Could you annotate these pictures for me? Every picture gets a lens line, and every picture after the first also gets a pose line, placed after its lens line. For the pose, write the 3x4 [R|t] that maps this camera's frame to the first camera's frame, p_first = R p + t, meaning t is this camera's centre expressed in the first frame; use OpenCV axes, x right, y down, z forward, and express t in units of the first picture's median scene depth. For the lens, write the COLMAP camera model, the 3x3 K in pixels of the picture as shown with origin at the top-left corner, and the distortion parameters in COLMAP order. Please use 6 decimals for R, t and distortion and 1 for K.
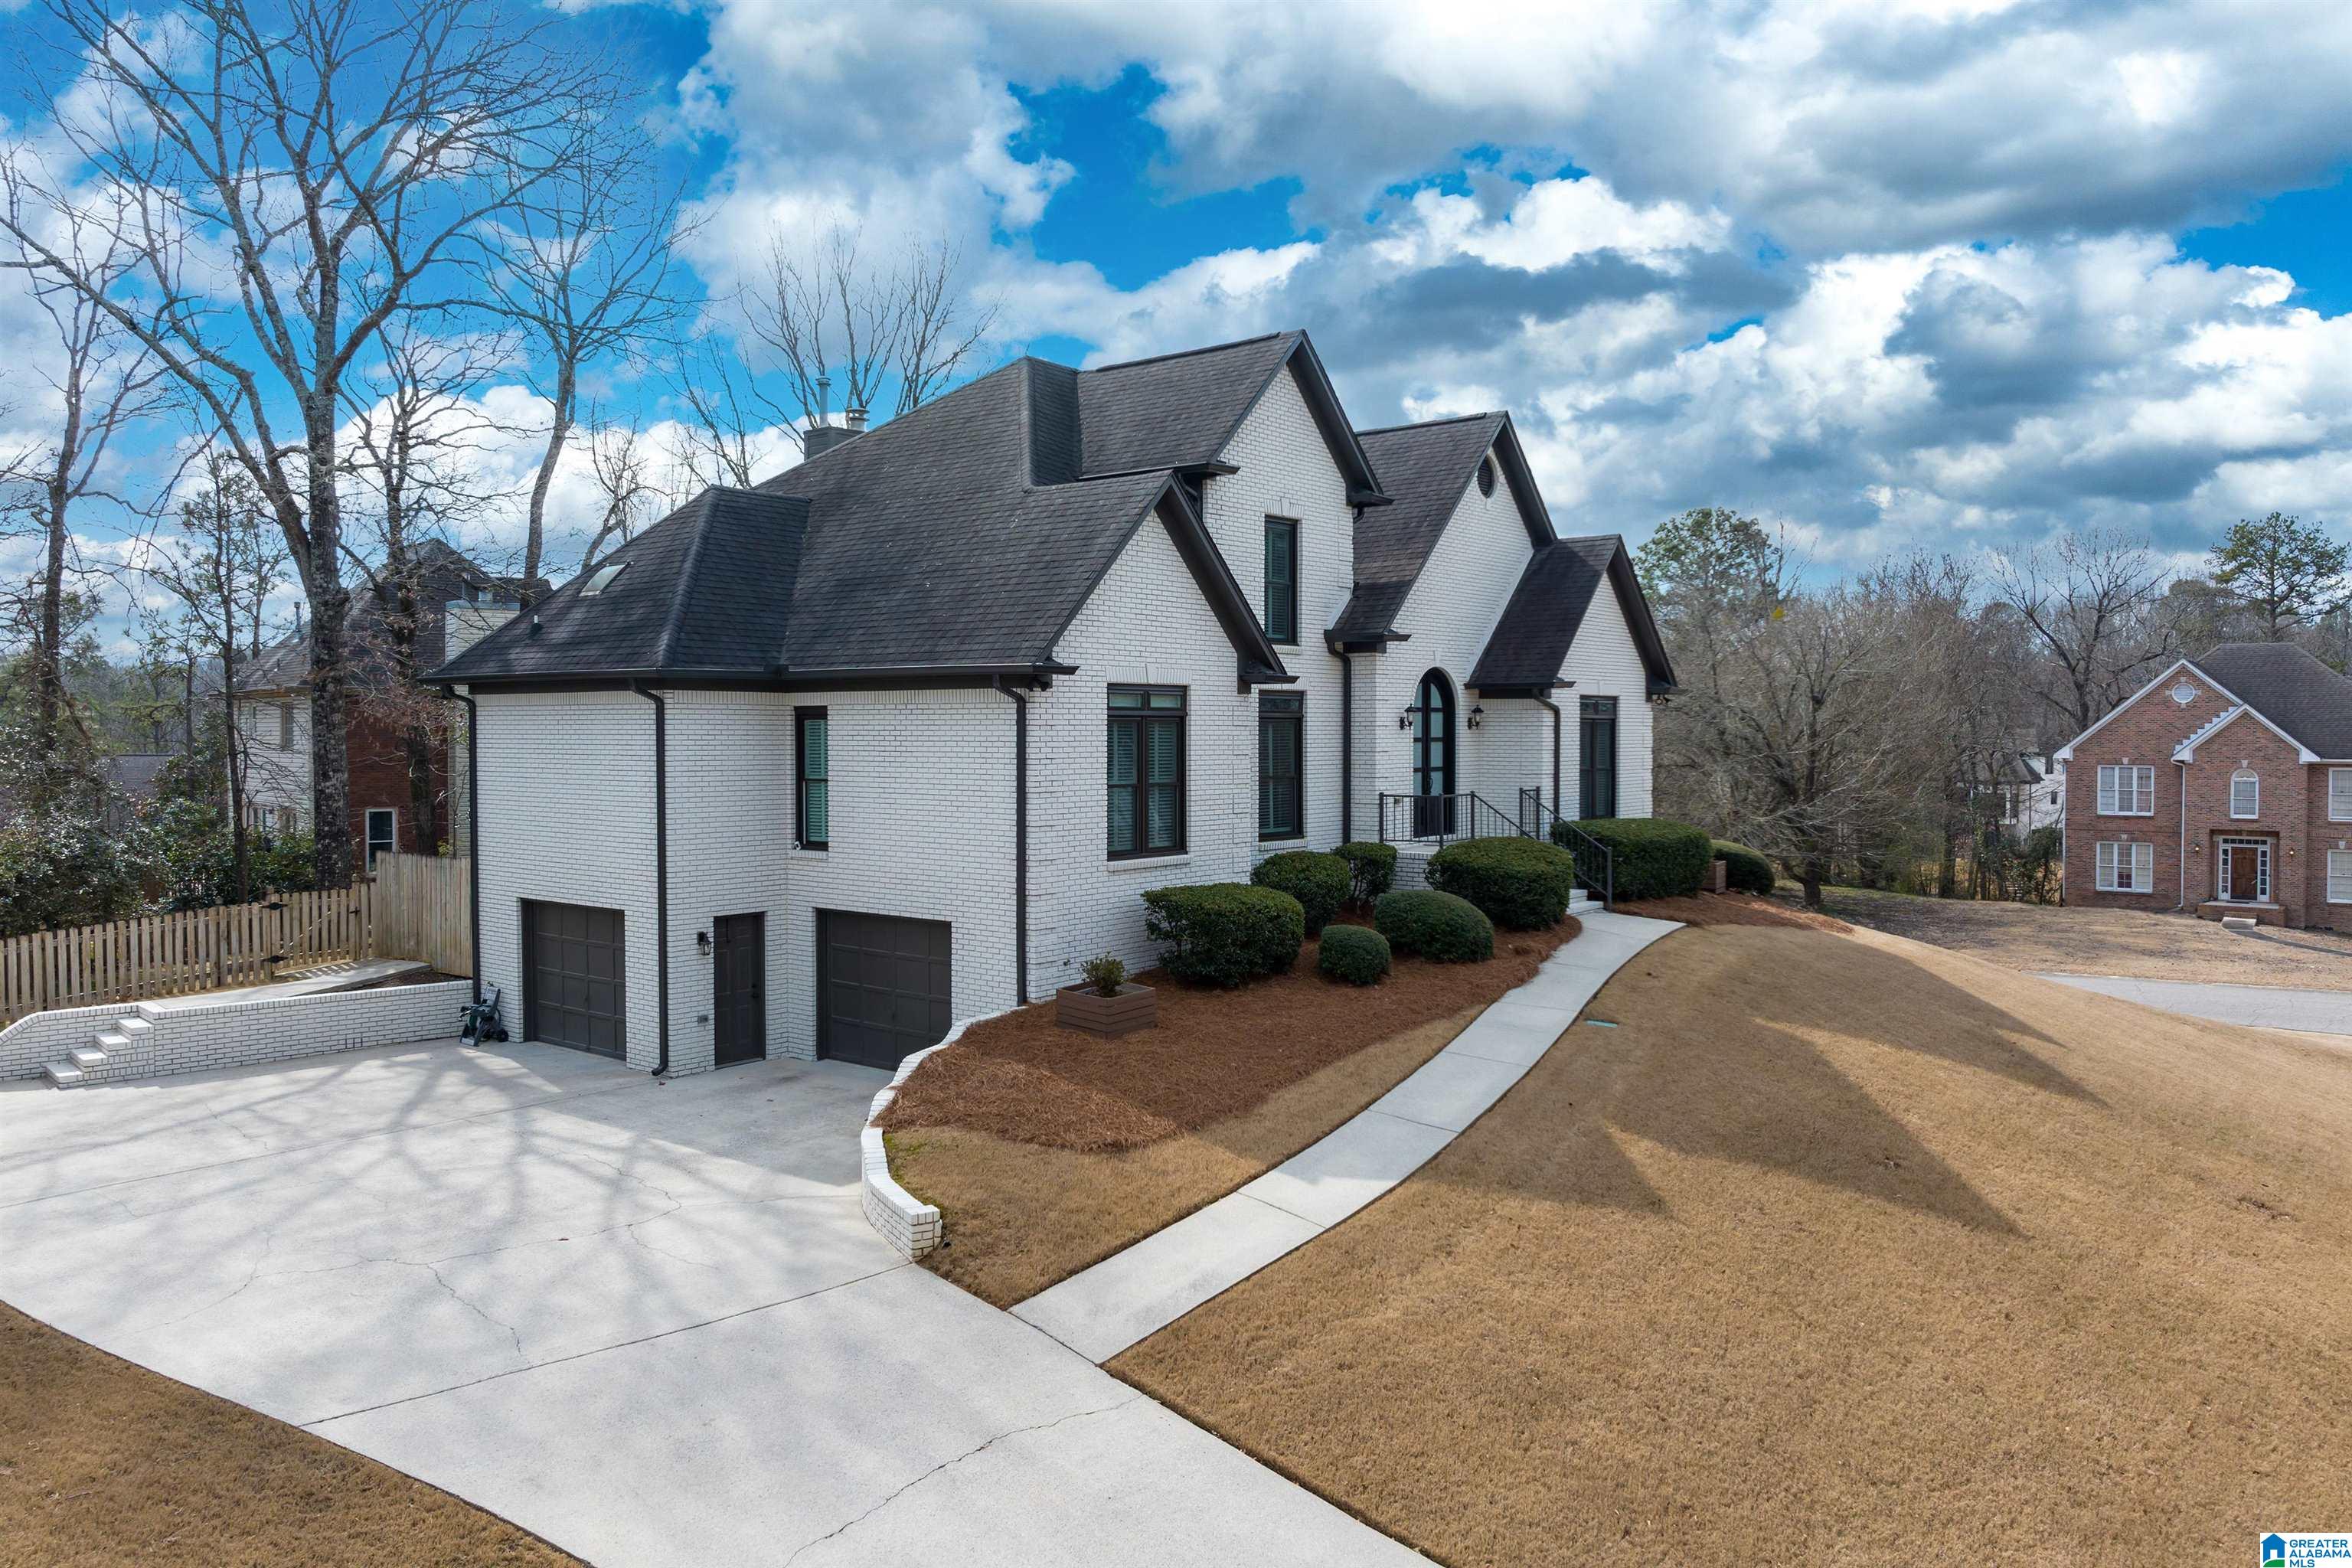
lens RADIAL K [[1655.8, 0, 1173.5], [0, 1655.8, 725.8], [0, 0, 1]] dist [-0.038526, 0.005551]
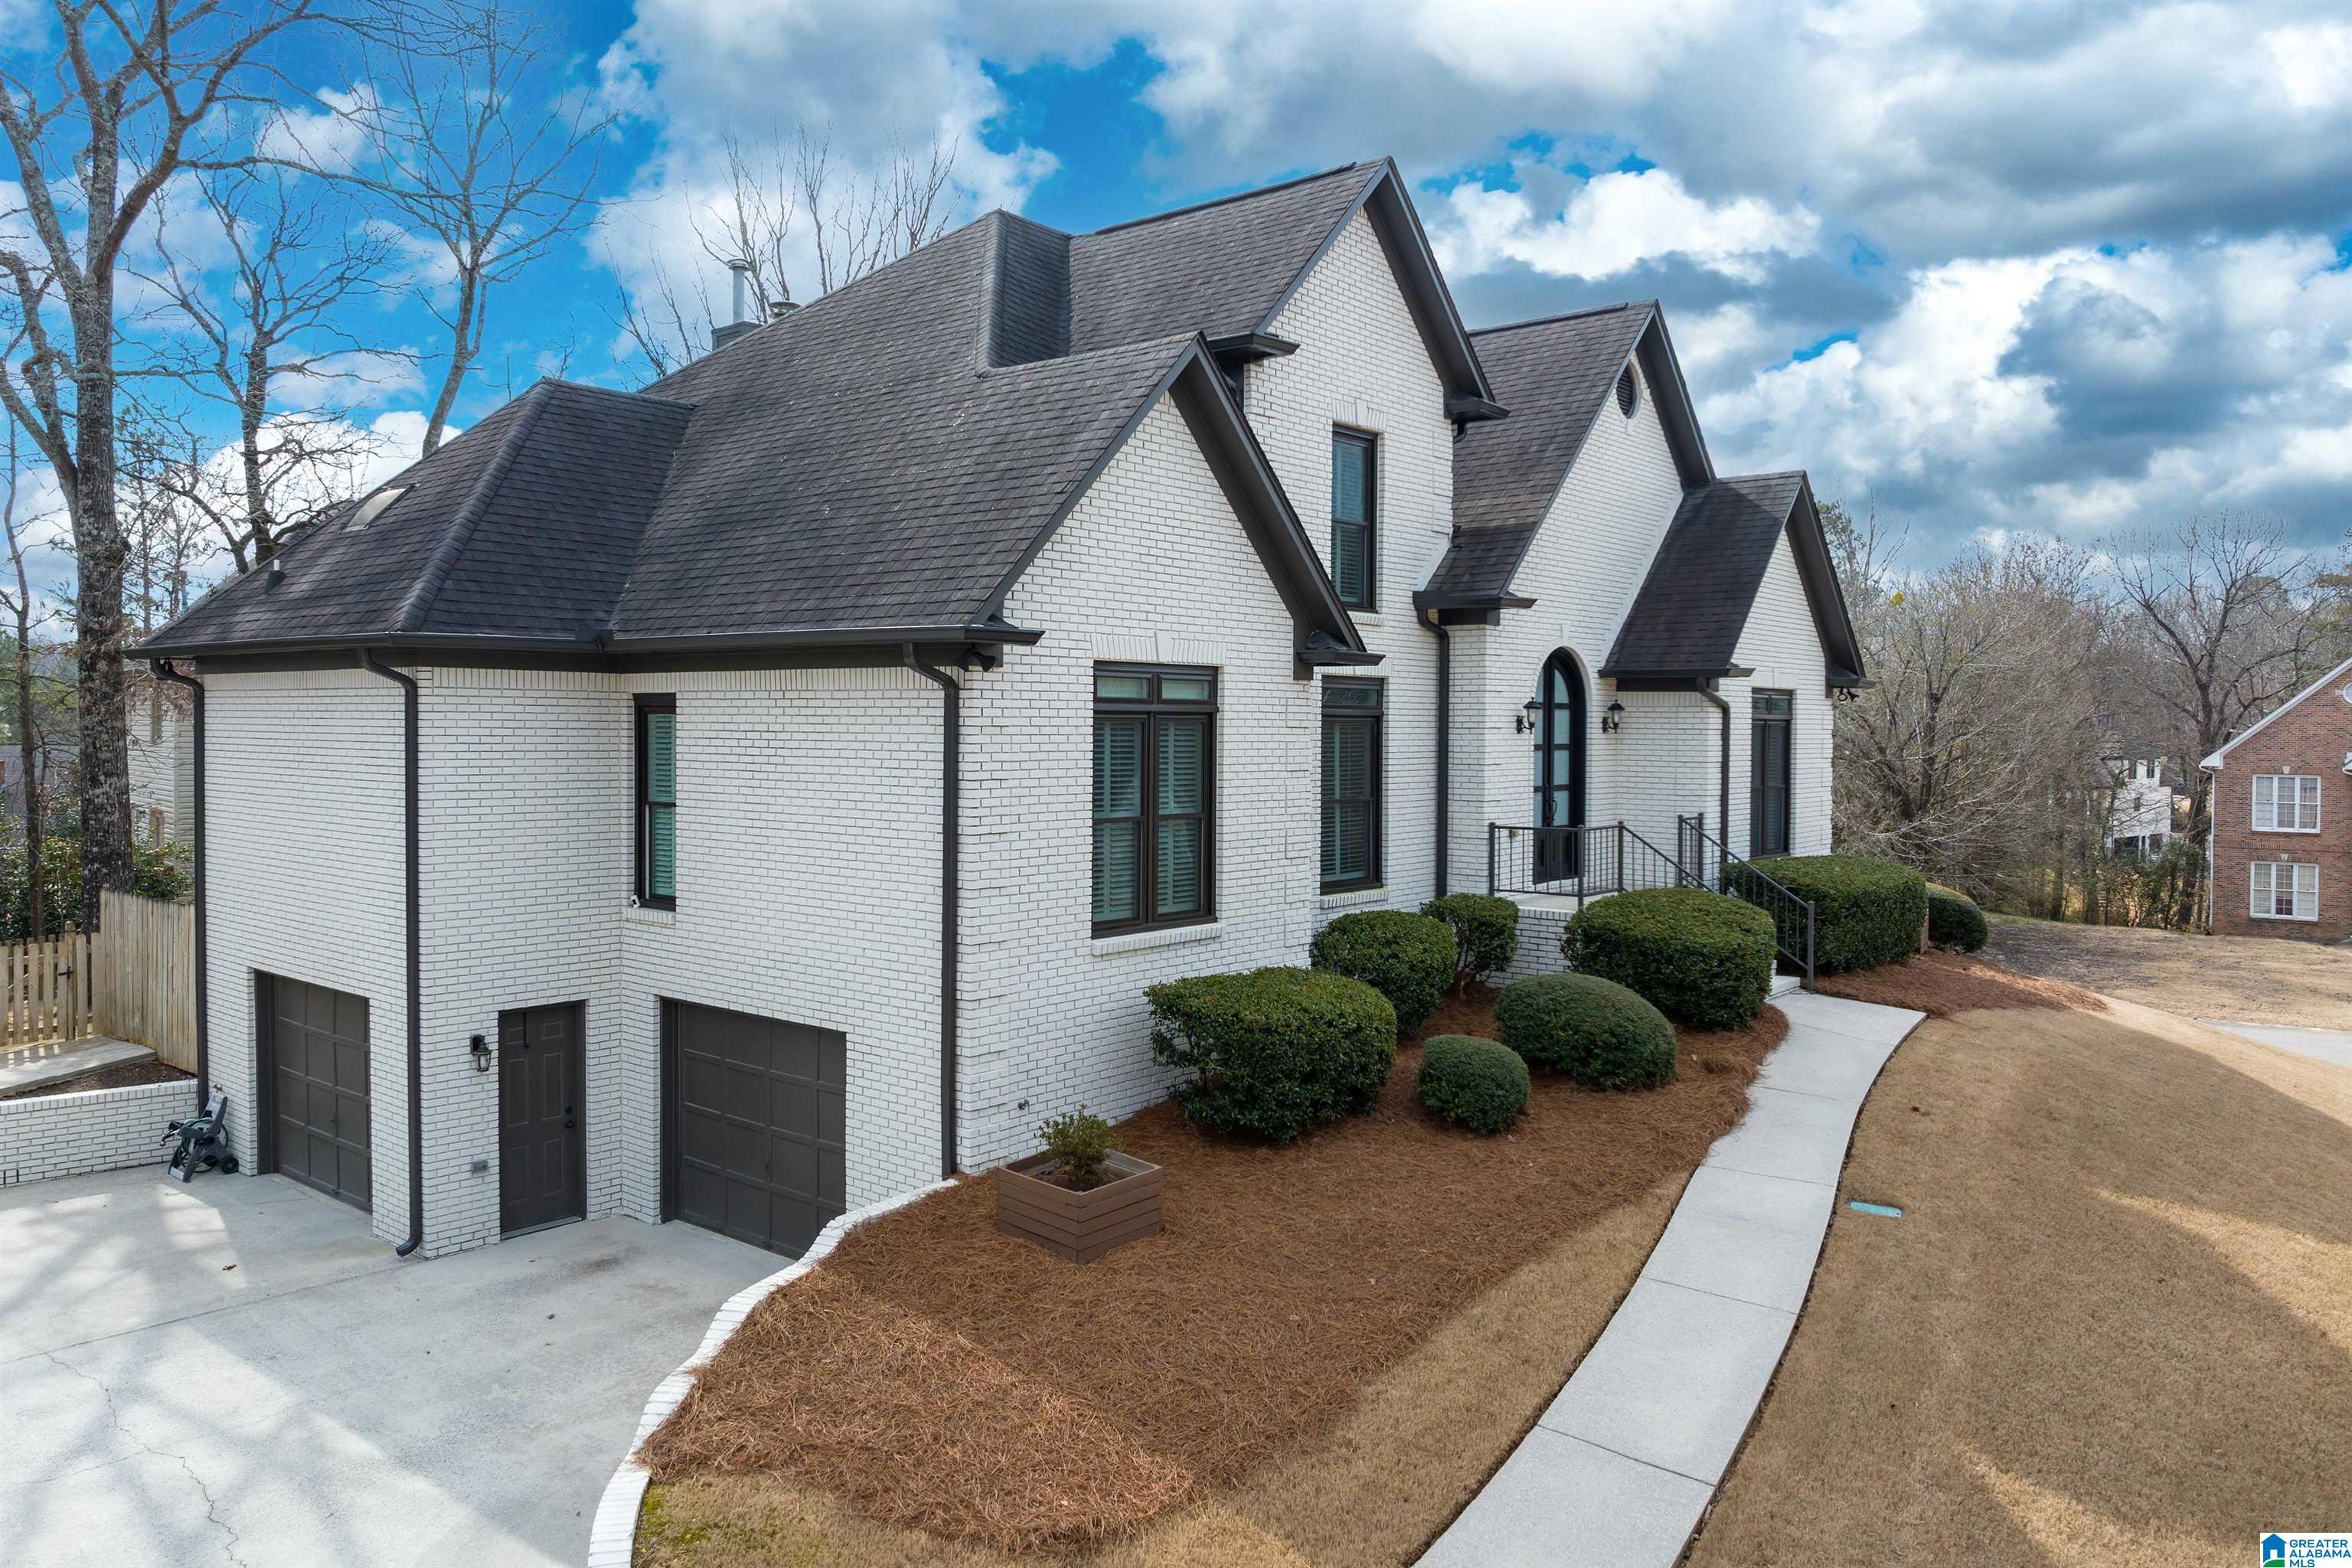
lens RADIAL K [[1655.8, 0, 1173.5], [0, 1655.8, 725.8], [0, 0, 1]] dist [-0.038526, 0.005551]
pose [[0.999820, 0.007675, -0.017356, 0.001736], [-0.007609, 0.999964, 0.003872, -0.002800], [0.017385, -0.003739, 0.999842, 0.313491]]
